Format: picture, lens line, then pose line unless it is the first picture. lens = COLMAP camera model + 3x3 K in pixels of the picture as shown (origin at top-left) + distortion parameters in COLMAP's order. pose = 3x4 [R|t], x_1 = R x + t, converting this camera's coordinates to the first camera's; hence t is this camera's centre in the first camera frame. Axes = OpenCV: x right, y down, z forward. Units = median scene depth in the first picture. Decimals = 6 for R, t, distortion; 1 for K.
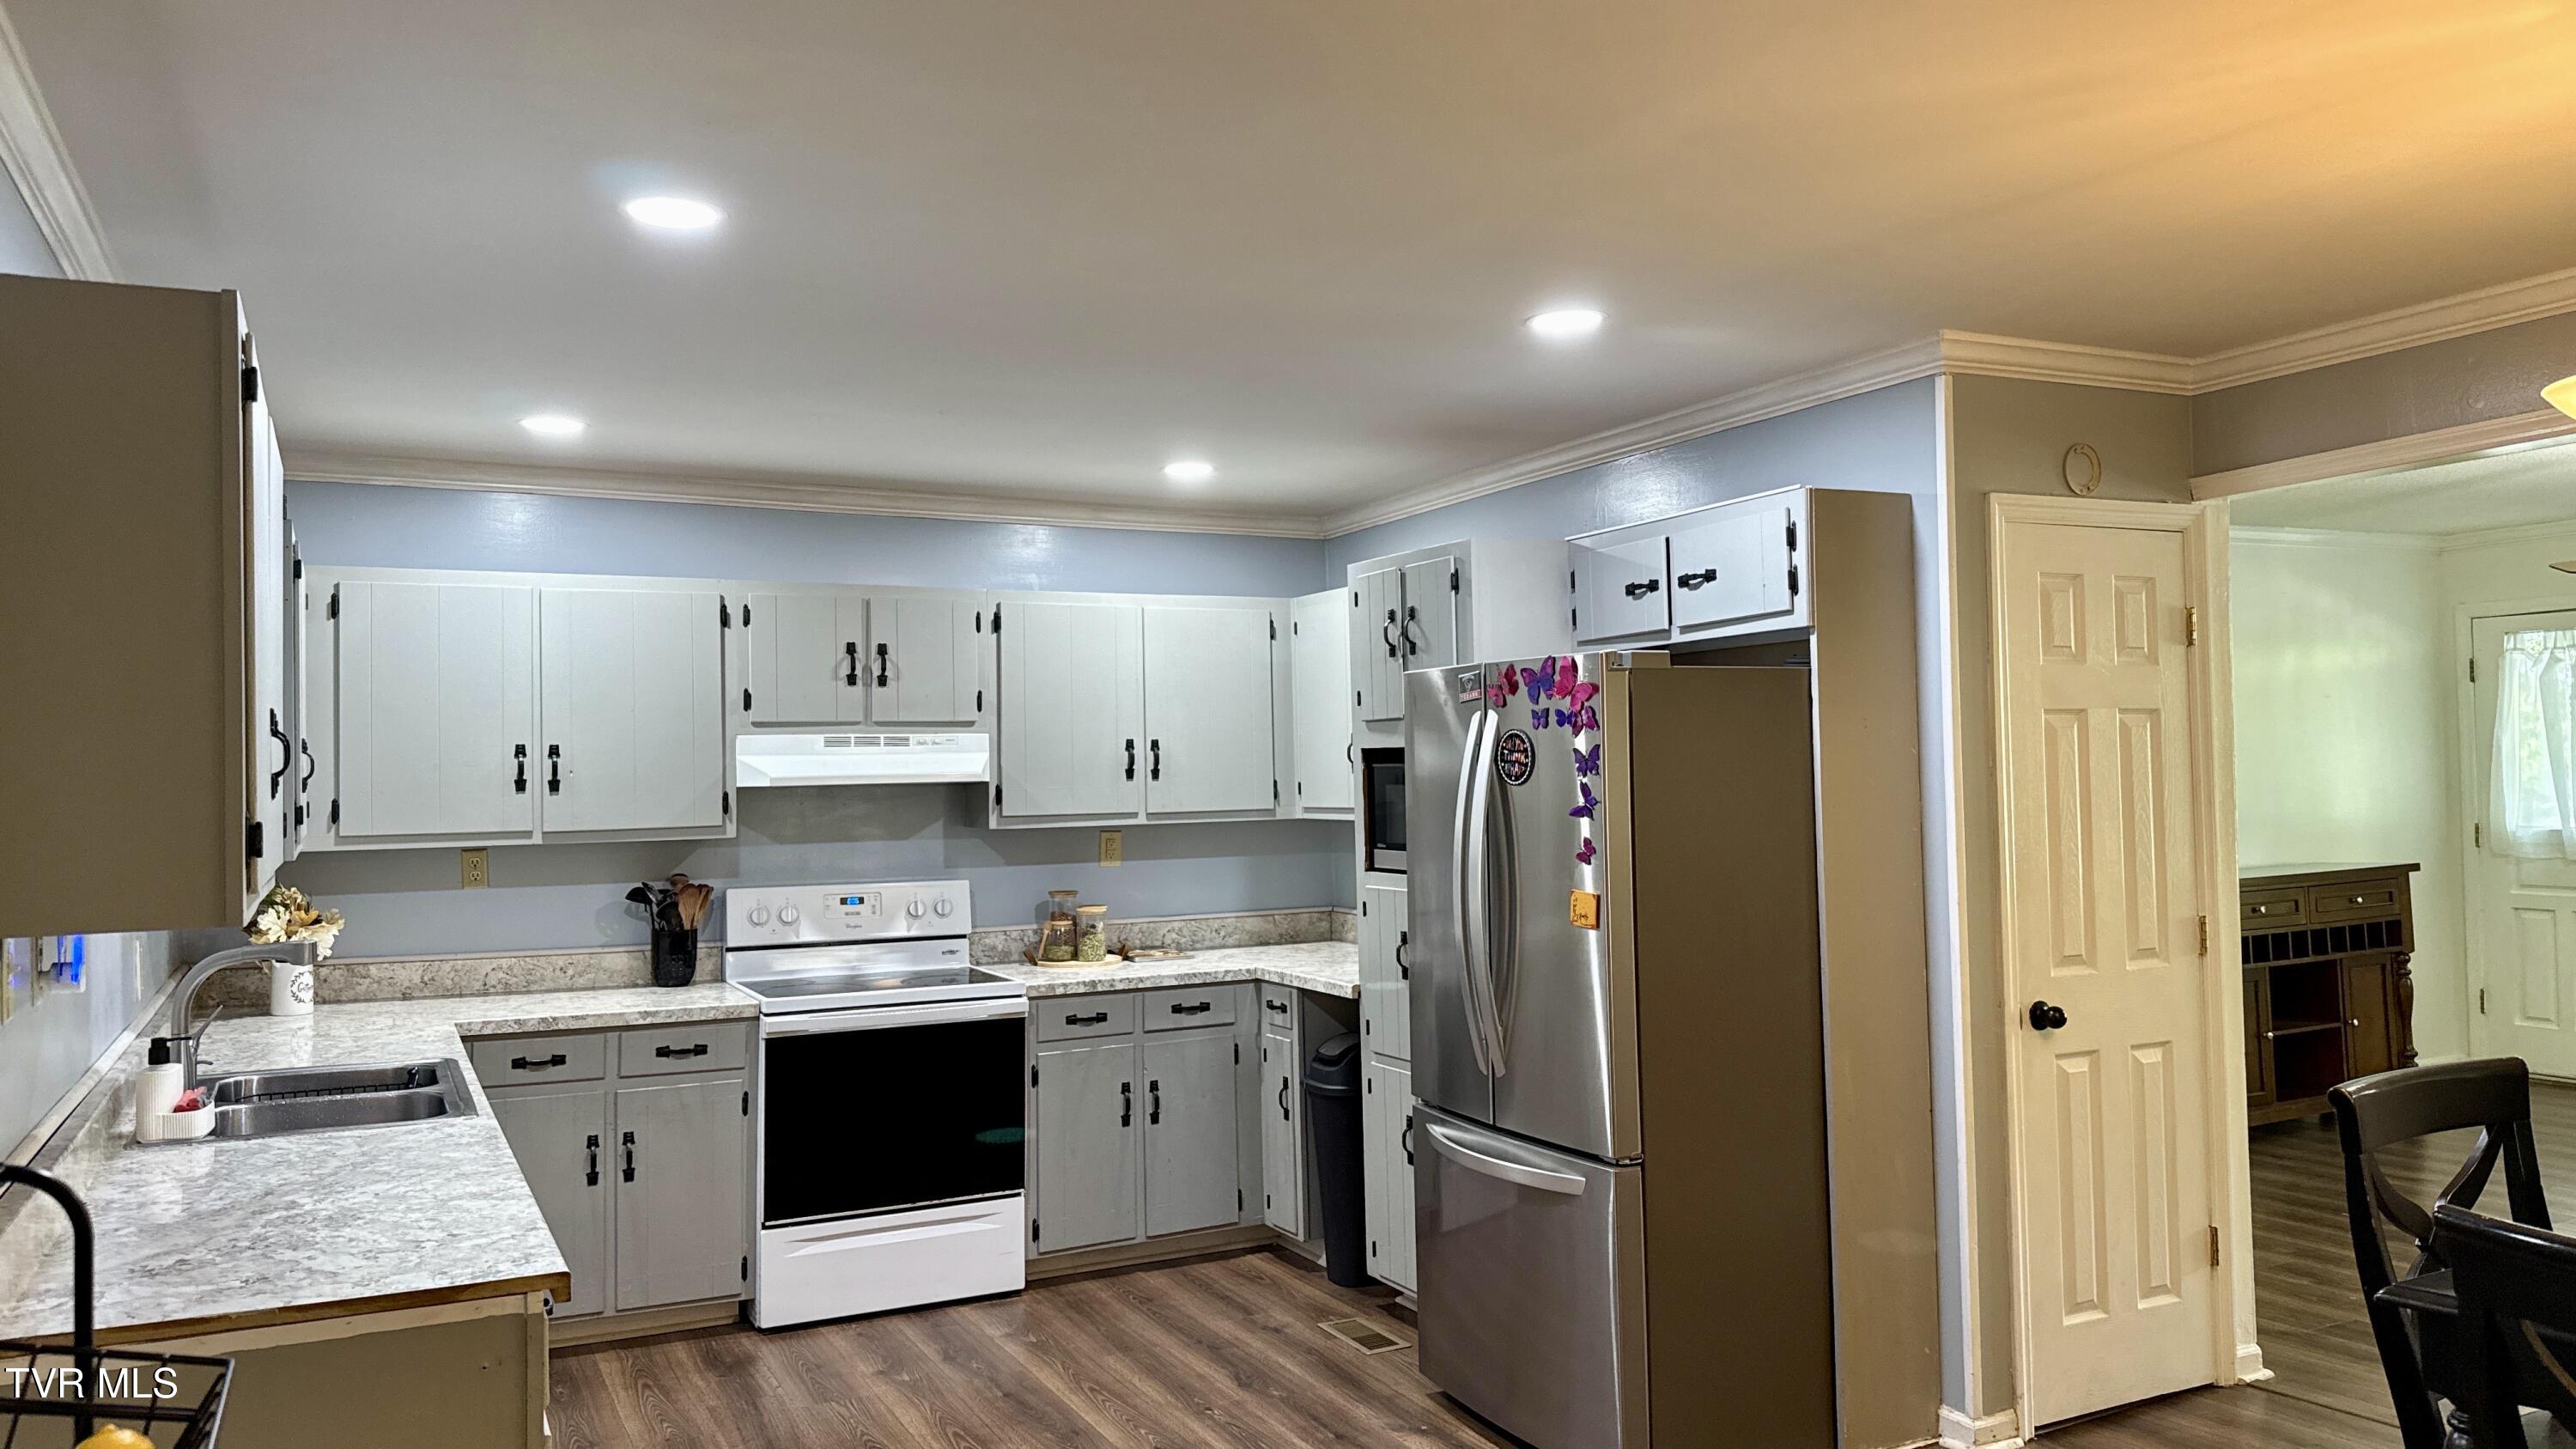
lens RADIAL K [[1797.6, 0, 1291.1], [0, 1797.6, 725.6], [0, 0, 1]] dist [0.097929, -0.136726]
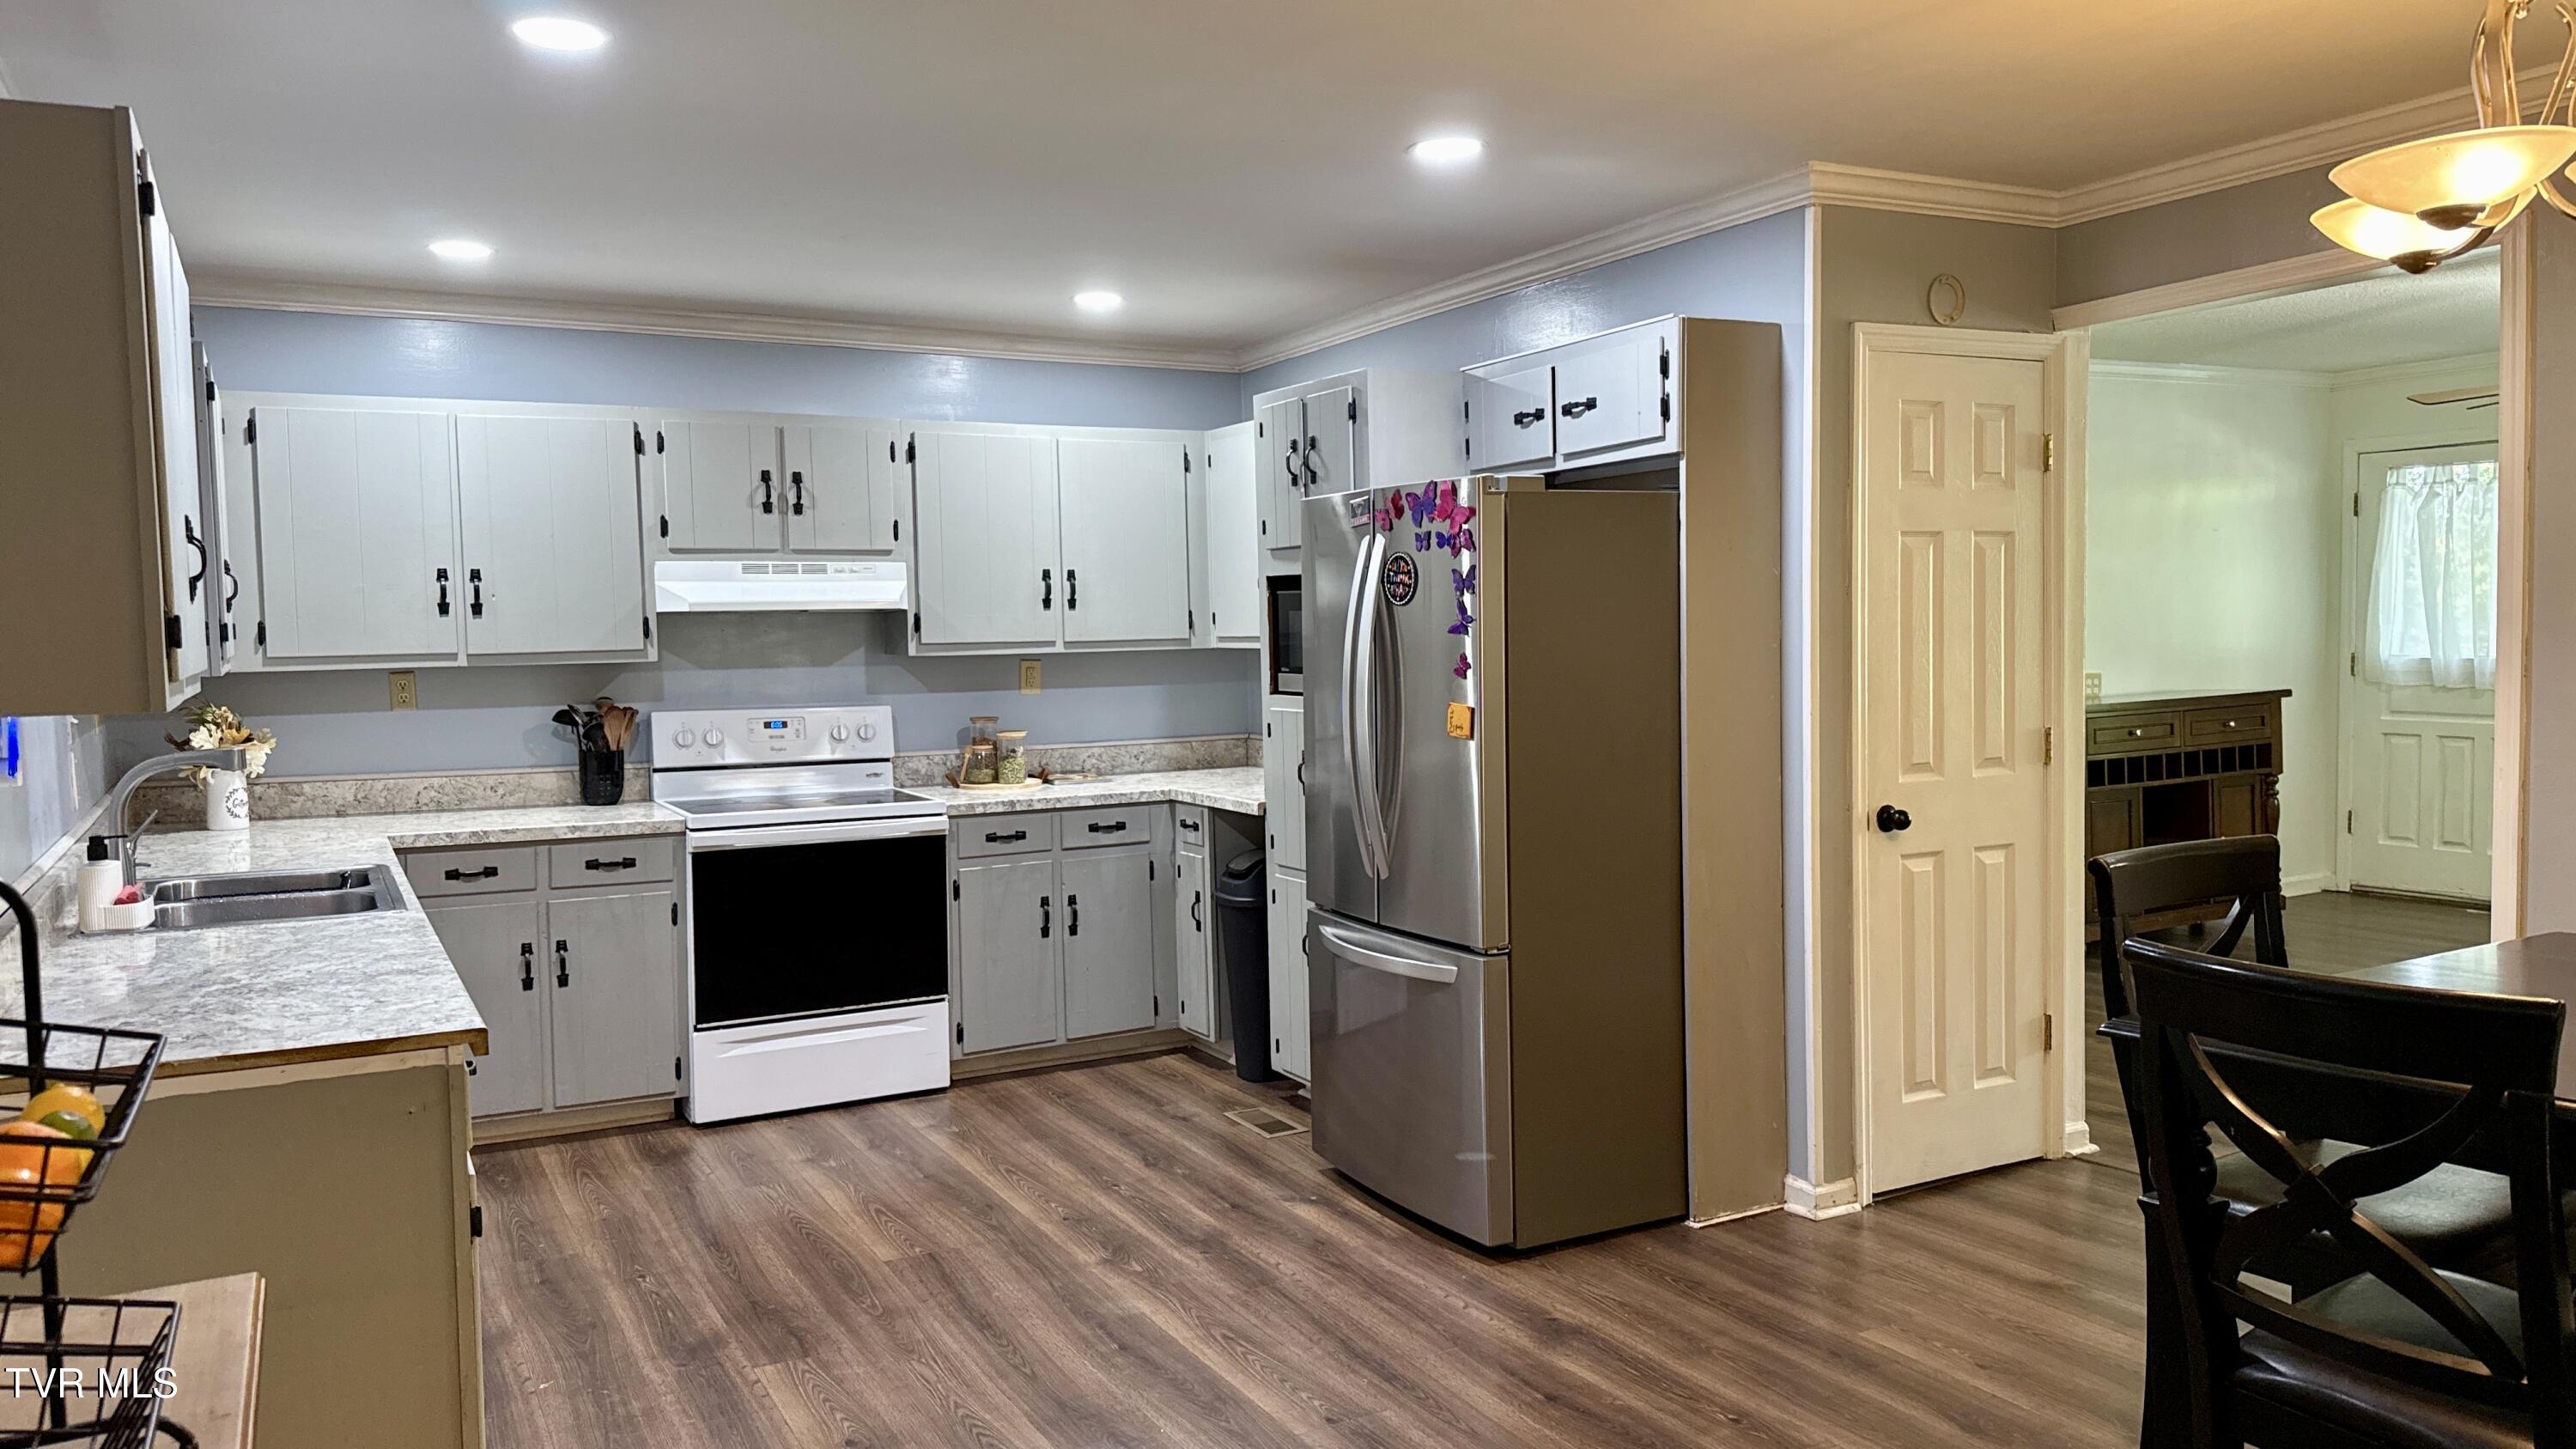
lens RADIAL K [[1797.6, 0, 1288.9], [0, 1797.6, 721.0], [0, 0, 1]] dist [0.097929, -0.136726]
pose [[0.999687, -0.001967, 0.024942, 0.030049], [-0.000078, 0.996654, 0.081731, 0.013241], [-0.025019, -0.081707, 0.996342, -0.044525]]
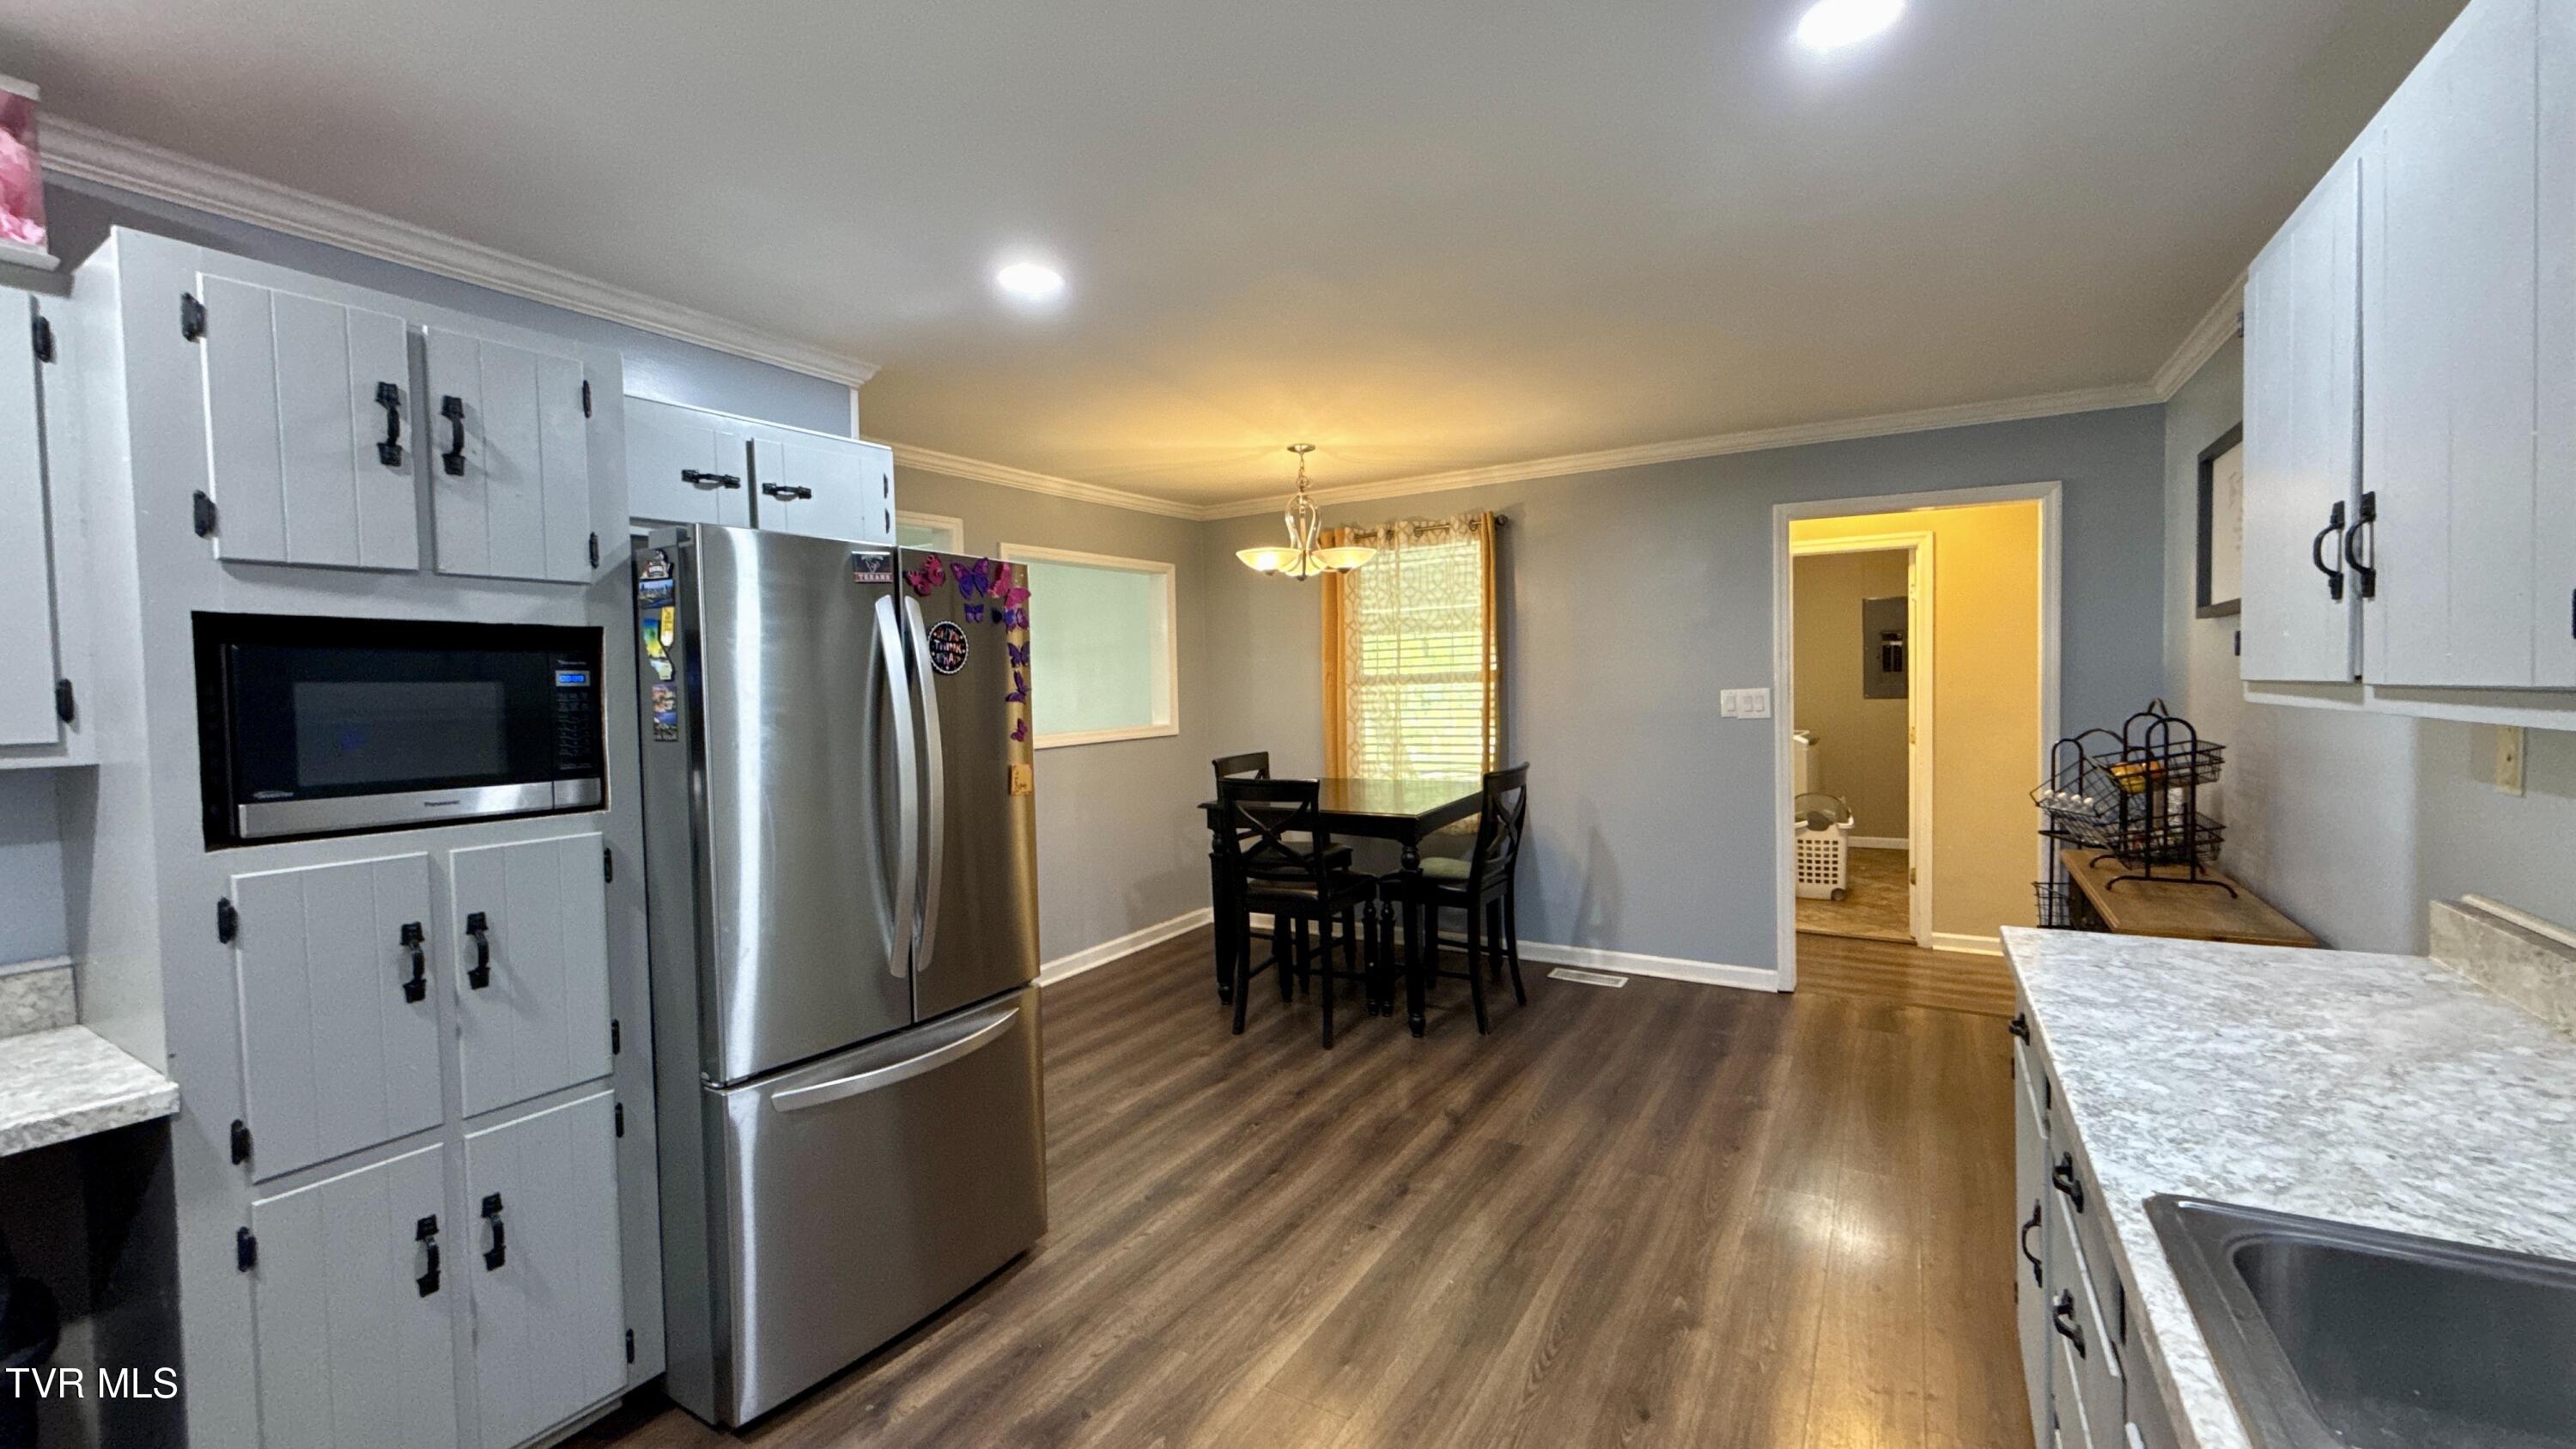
lens RADIAL K [[1026.4, 0, 1285.0], [0, 1026.4, 722.0], [0, 0, 1]] dist [0.000022, -0.000397]
pose [[-0.522086, 0.005618, 0.852875, -0.426341], [0.014390, 0.999894, 0.002222, 0.055289], [-0.852772, 0.013433, -0.522111, 1.020934]]
